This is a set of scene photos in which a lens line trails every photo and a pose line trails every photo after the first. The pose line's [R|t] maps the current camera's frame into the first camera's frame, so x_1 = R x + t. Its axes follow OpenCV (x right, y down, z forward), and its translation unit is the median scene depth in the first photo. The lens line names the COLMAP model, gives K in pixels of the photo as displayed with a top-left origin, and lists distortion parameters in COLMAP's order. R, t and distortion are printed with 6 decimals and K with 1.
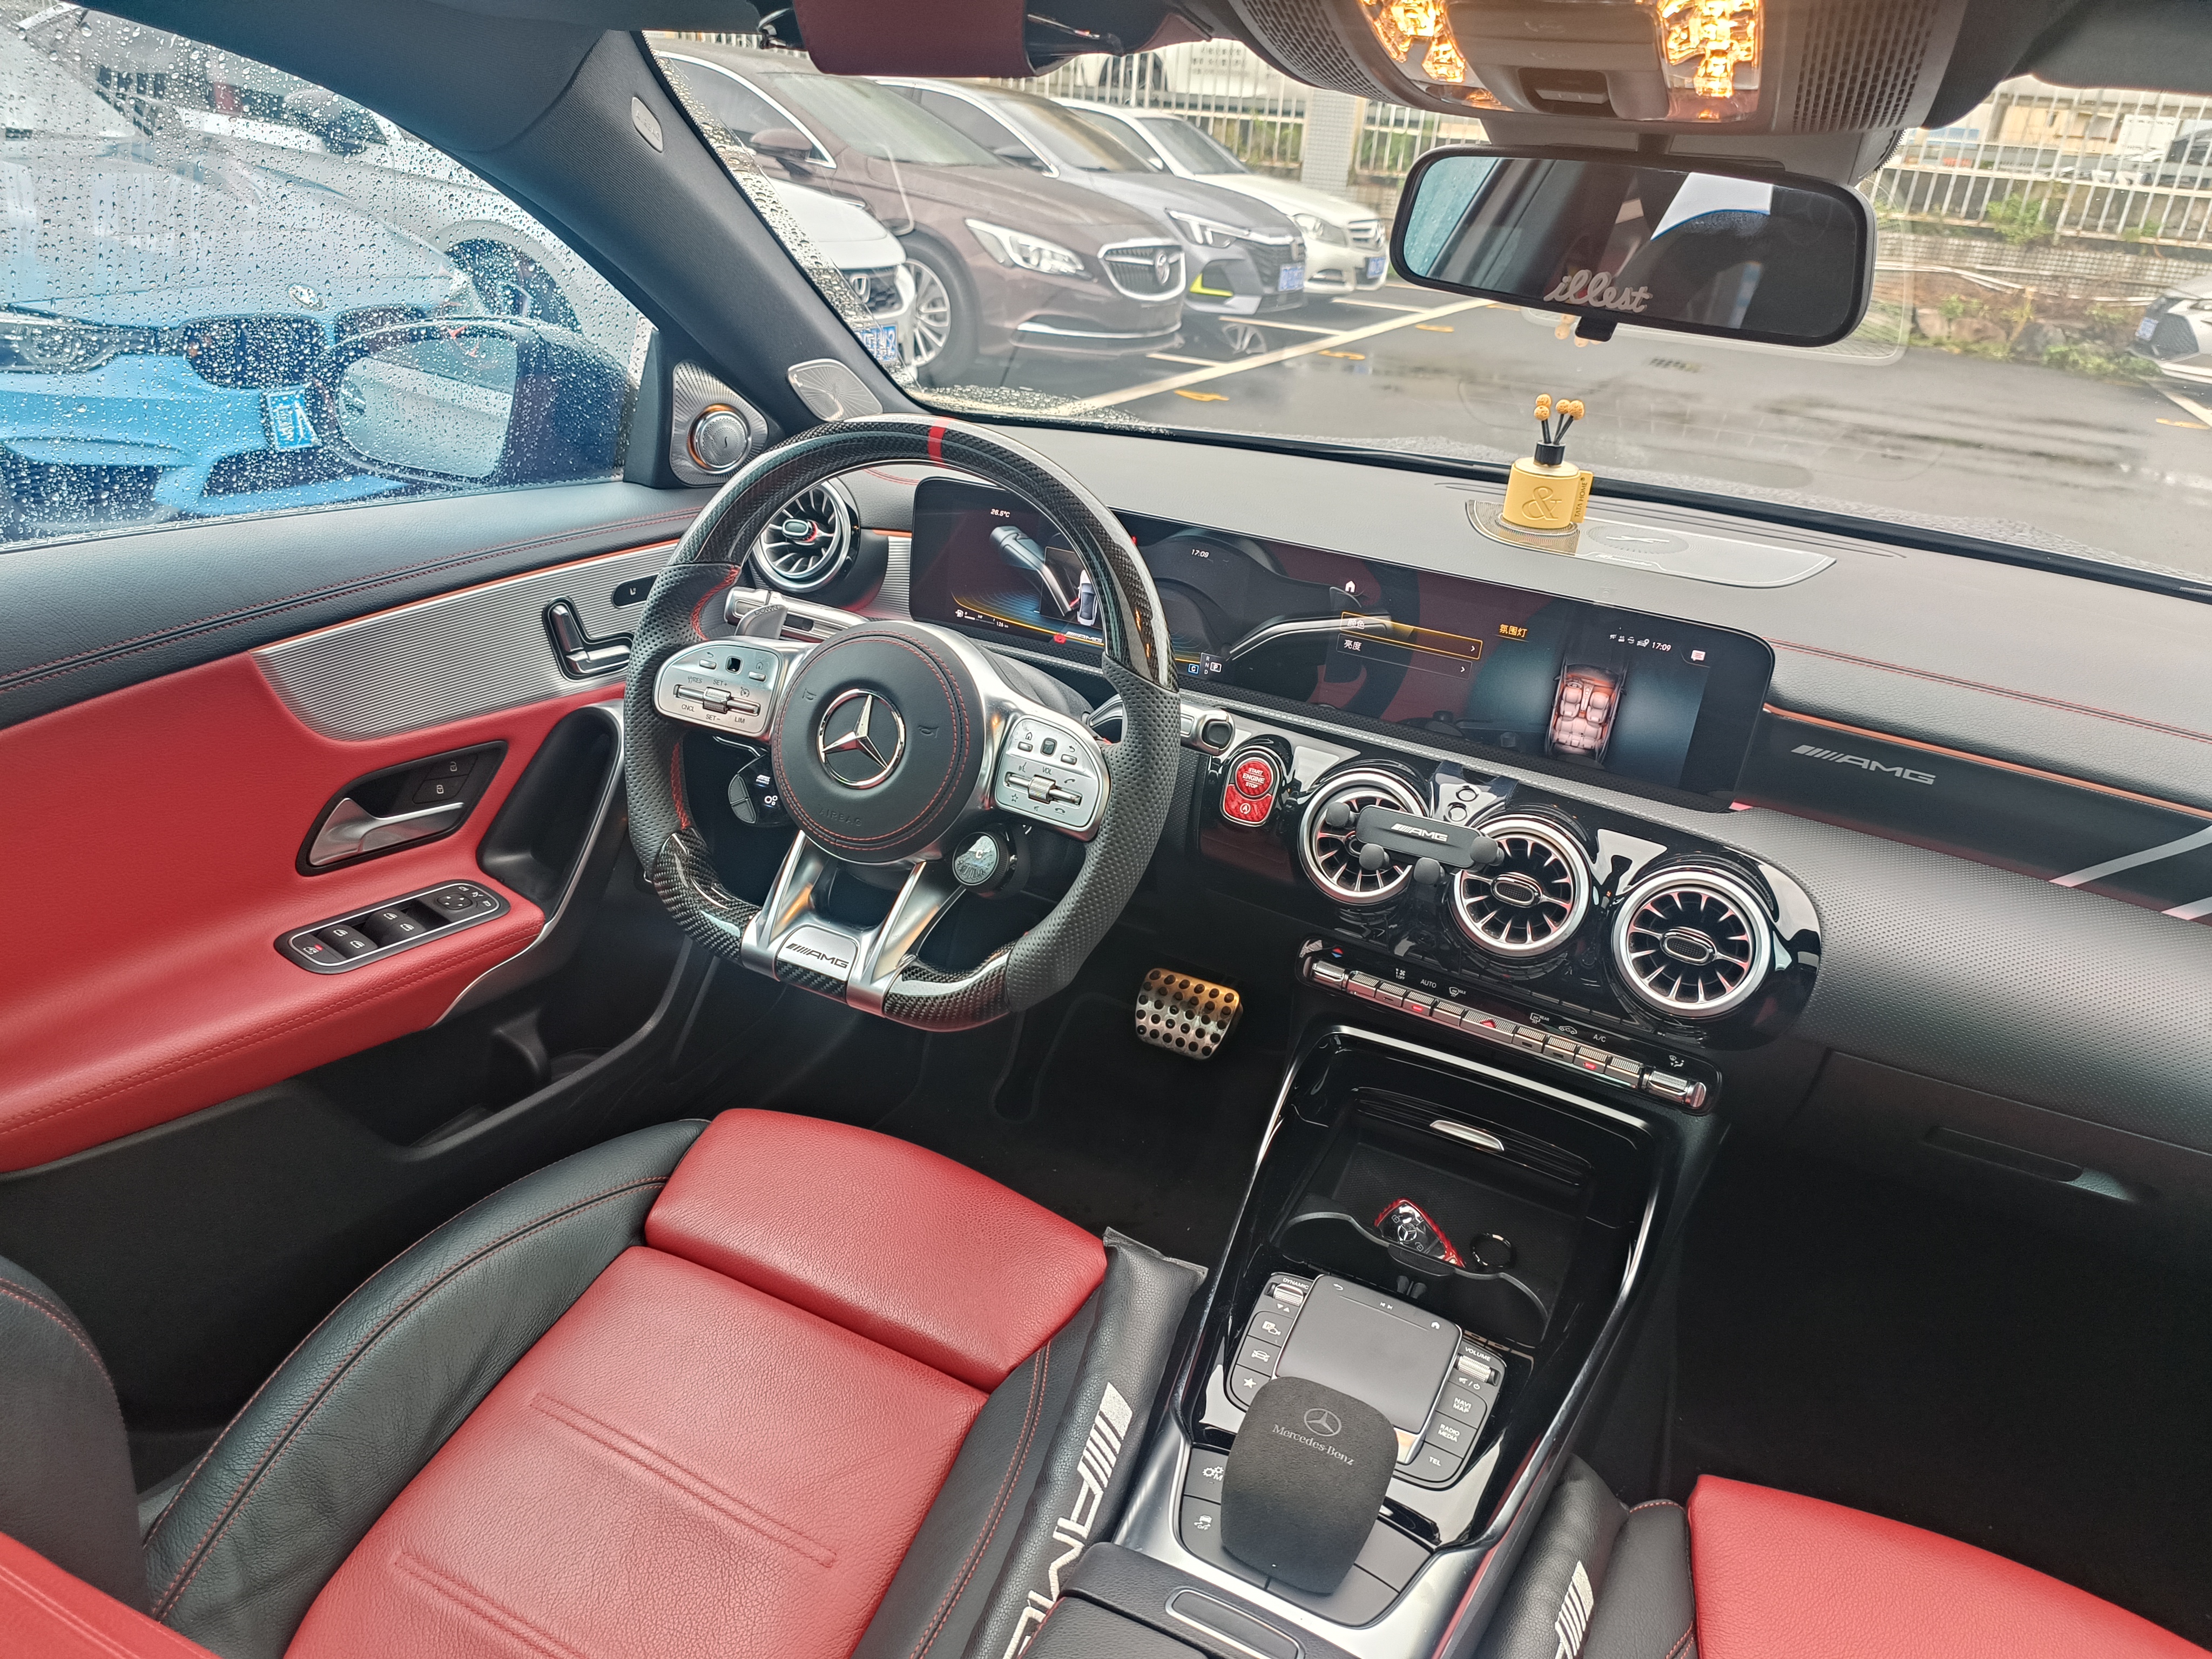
lens RADIAL K [[1491.2, 0, 1109.0], [0, 1491.2, 800.9], [0, 0, 1]] dist [0.075484, -0.061195]
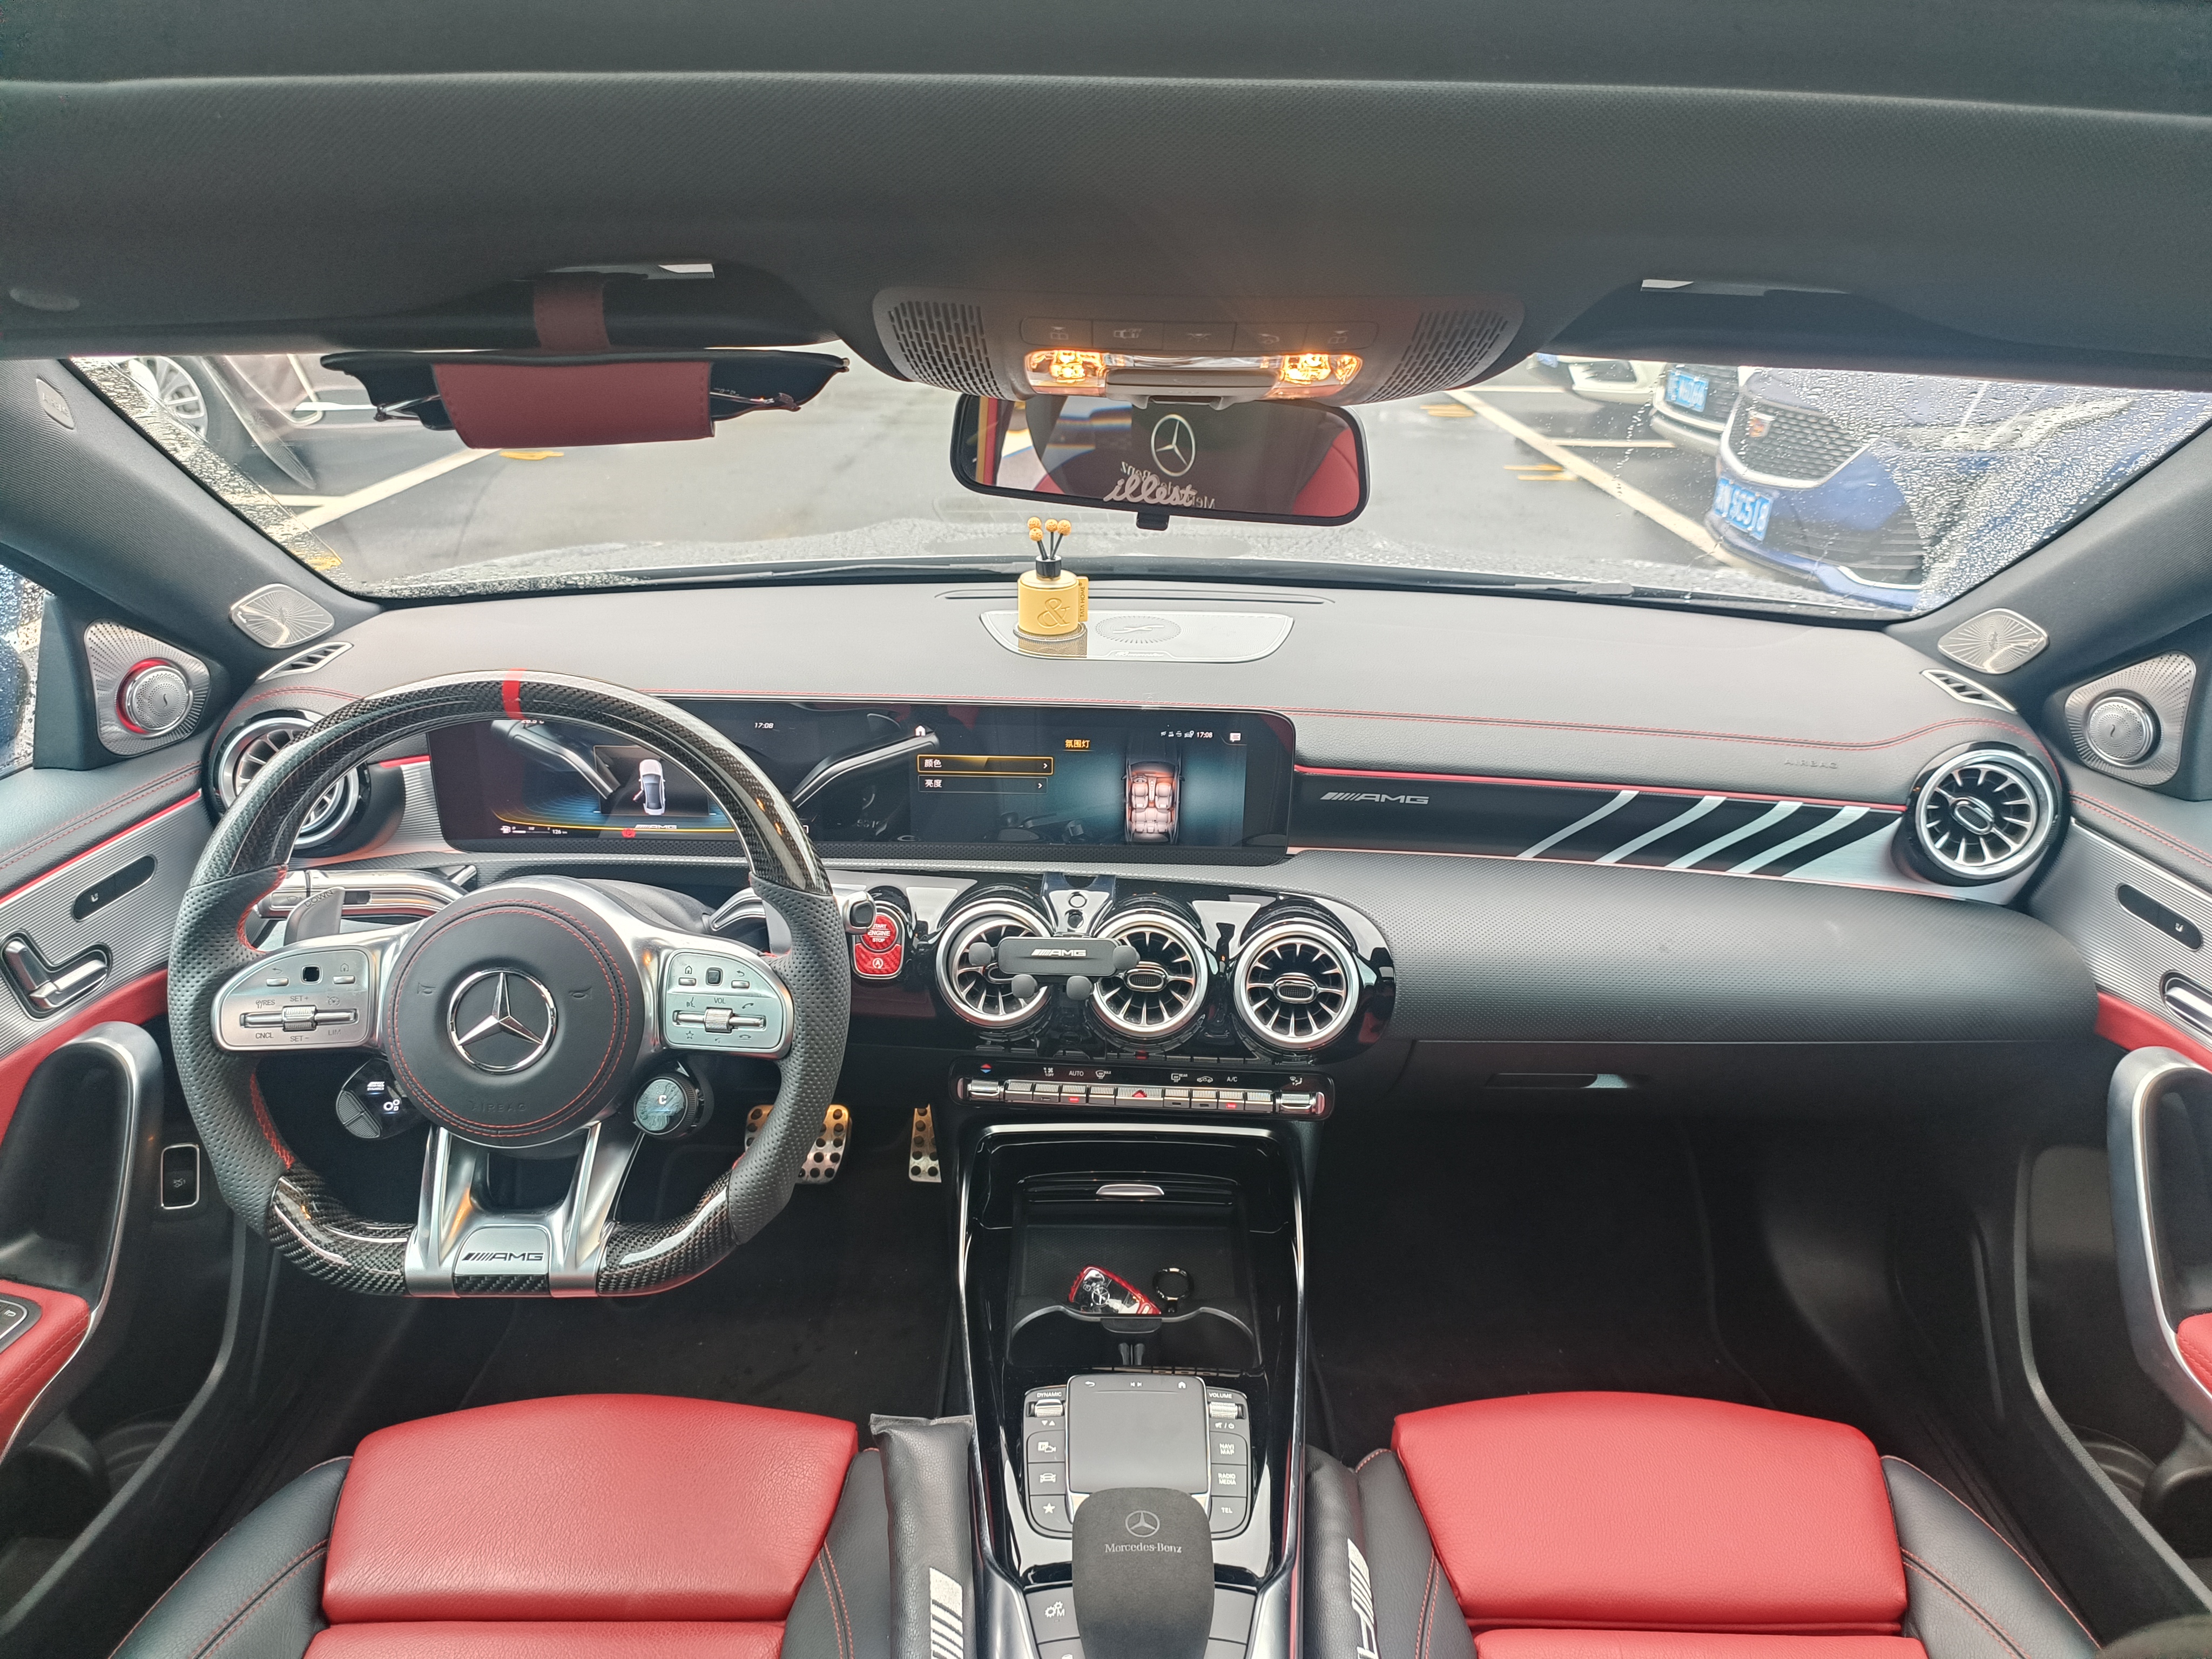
lens RADIAL K [[1491.2, 0, 1109.0], [0, 1491.2, 800.9], [0, 0, 1]] dist [0.075484, -0.061195]
pose [[0.898305, -0.229405, 0.374729, -0.136730], [0.229990, 0.972205, 0.043837, -0.120938], [-0.374370, 0.046805, 0.926097, -0.023816]]
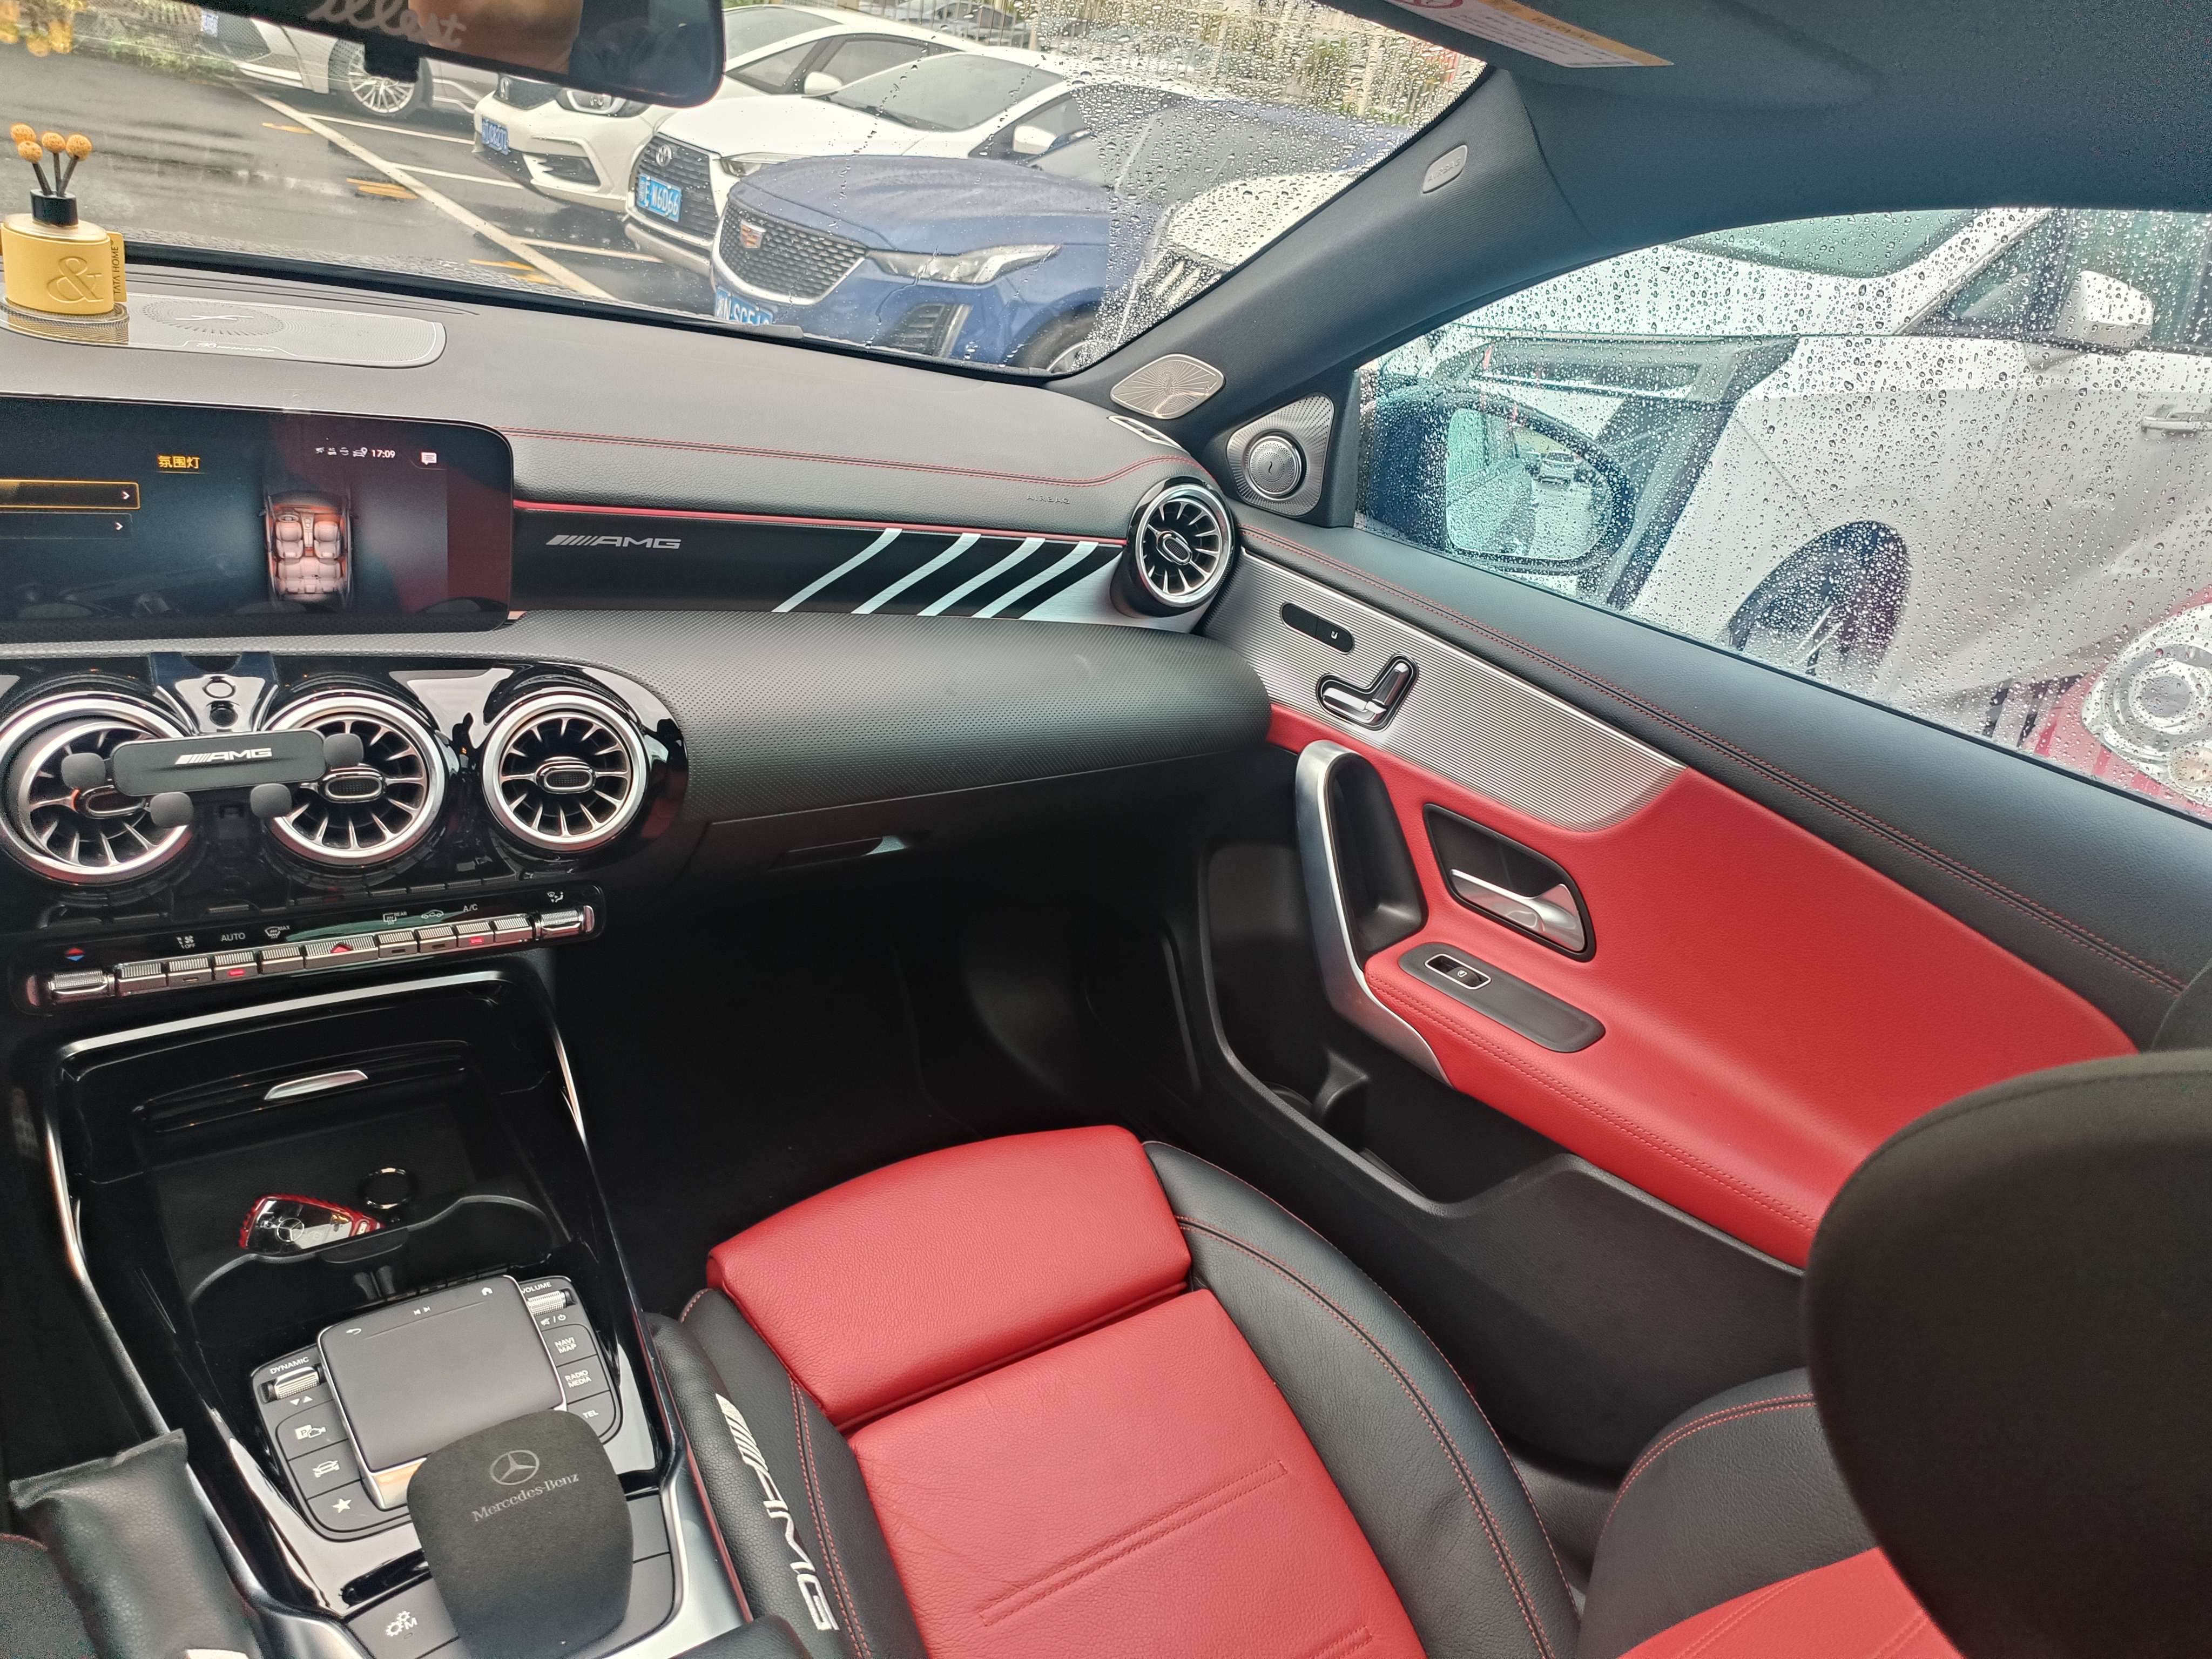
lens RADIAL K [[1491.2, 0, 1109.0], [0, 1491.2, 800.9], [0, 0, 1]] dist [0.075484, -0.061195]
pose [[0.464660, -0.357393, 0.810161, -0.202034], [0.210022, 0.933305, 0.291260, -0.083250], [-0.860222, 0.034815, 0.508730, 0.226840]]
